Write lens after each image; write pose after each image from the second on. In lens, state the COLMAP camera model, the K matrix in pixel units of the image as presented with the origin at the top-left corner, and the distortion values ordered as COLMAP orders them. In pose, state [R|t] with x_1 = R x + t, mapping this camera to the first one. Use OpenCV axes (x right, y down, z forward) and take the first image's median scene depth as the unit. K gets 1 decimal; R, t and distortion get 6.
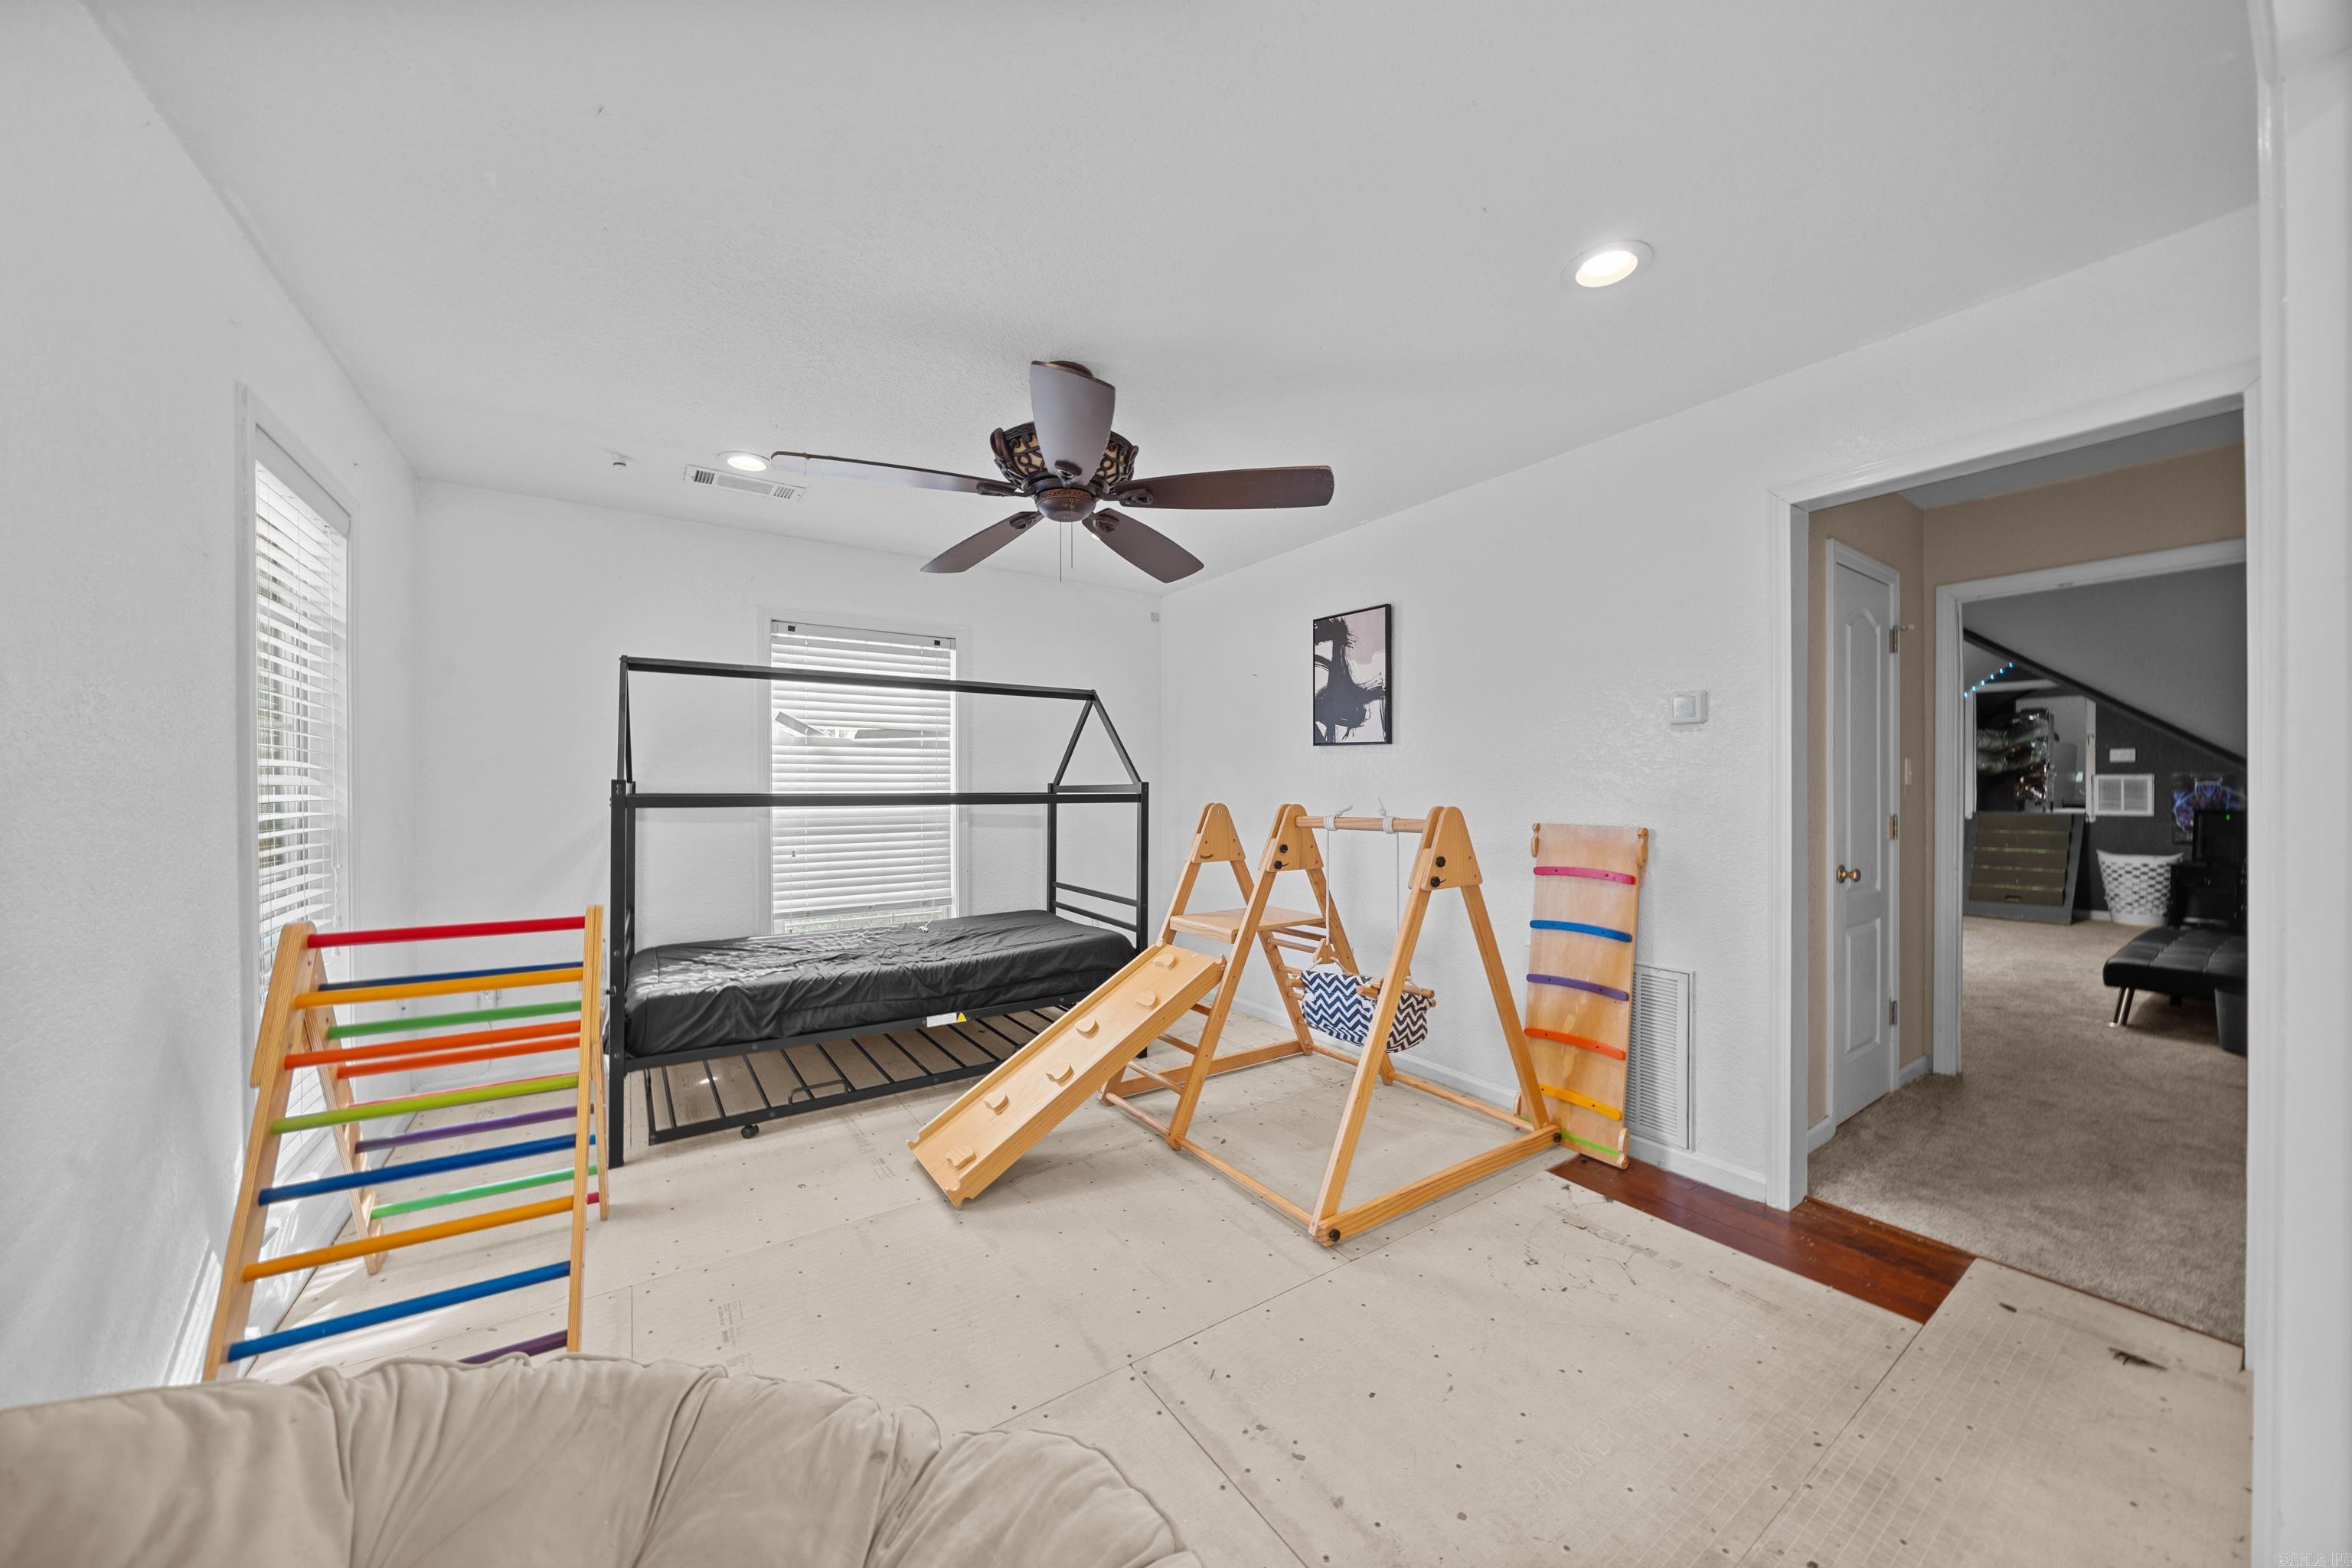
lens RADIAL K [[788.9, 0, 1176.0], [0, 788.9, 784.0], [0, 0, 1]] dist [0.000308, 0.000053]
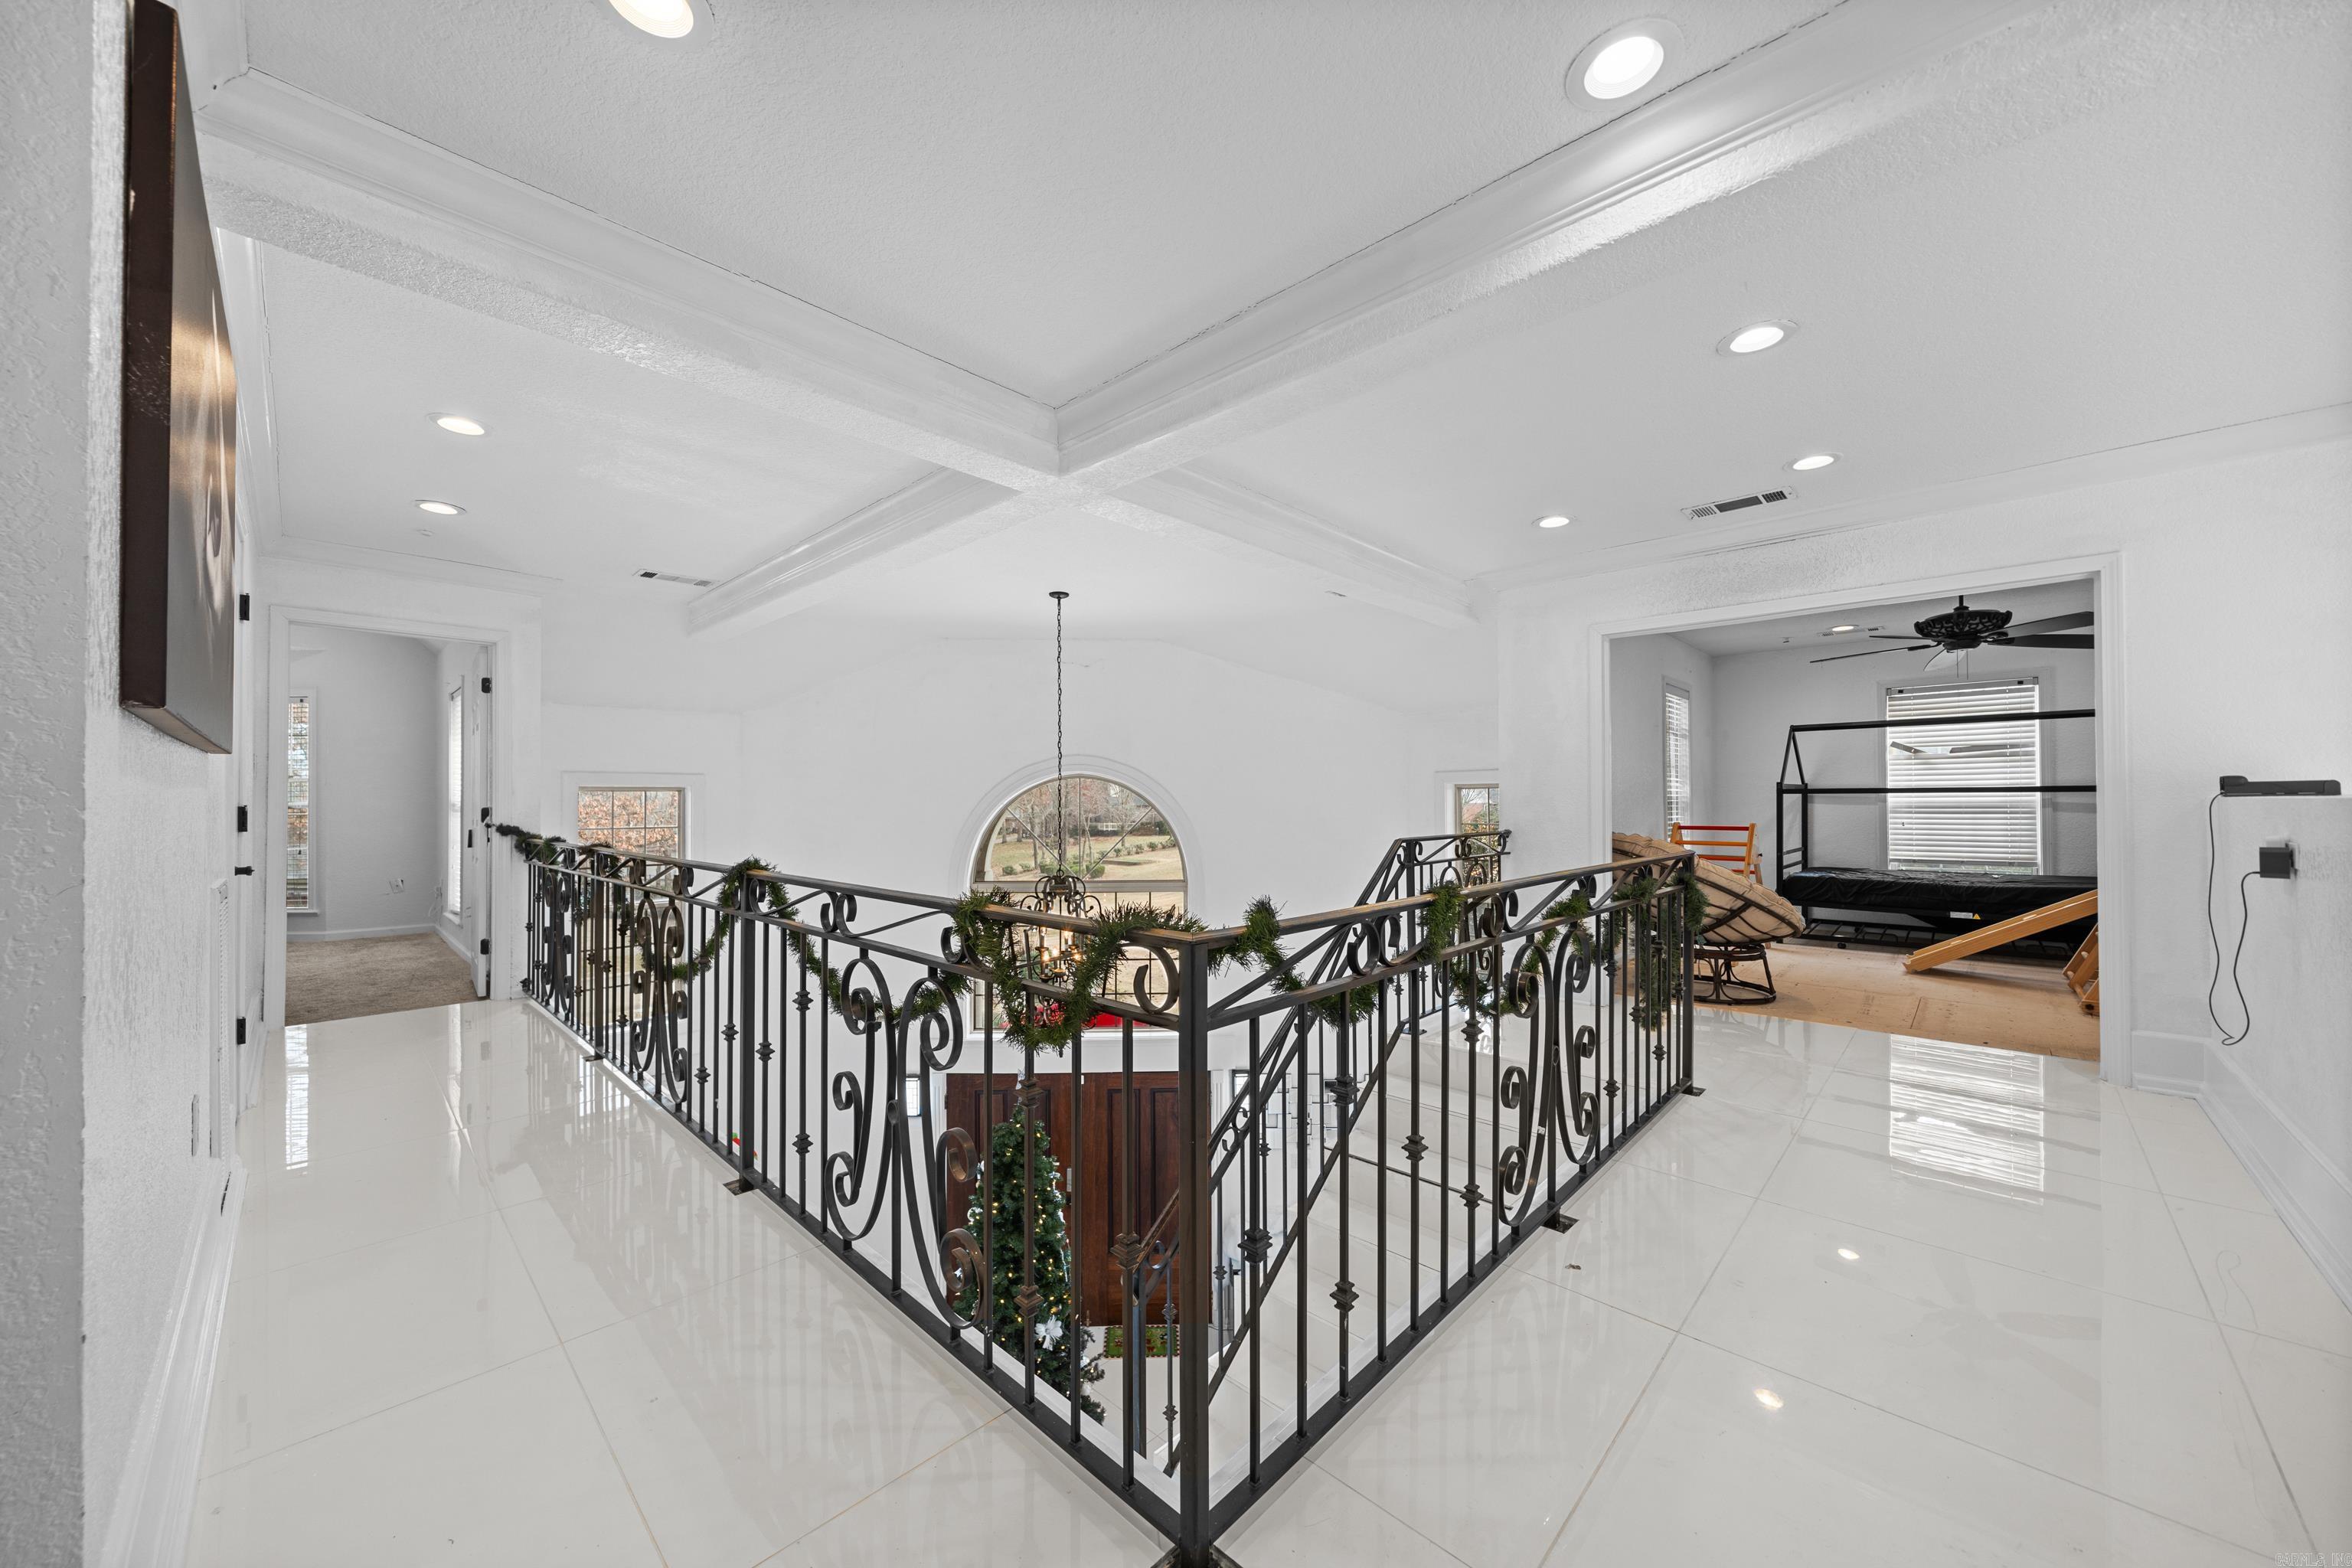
lens RADIAL K [[850.1, 0, 1183.8], [0, 850.1, 800.6], [0, 0, 1]] dist [-0.000870, -0.000072]
pose [[0.206904, -0.002902, -0.978357, 0.987977], [0.008976, 0.999959, -0.001068, 0.025752], [0.978320, -0.008561, 0.206922, -0.893385]]
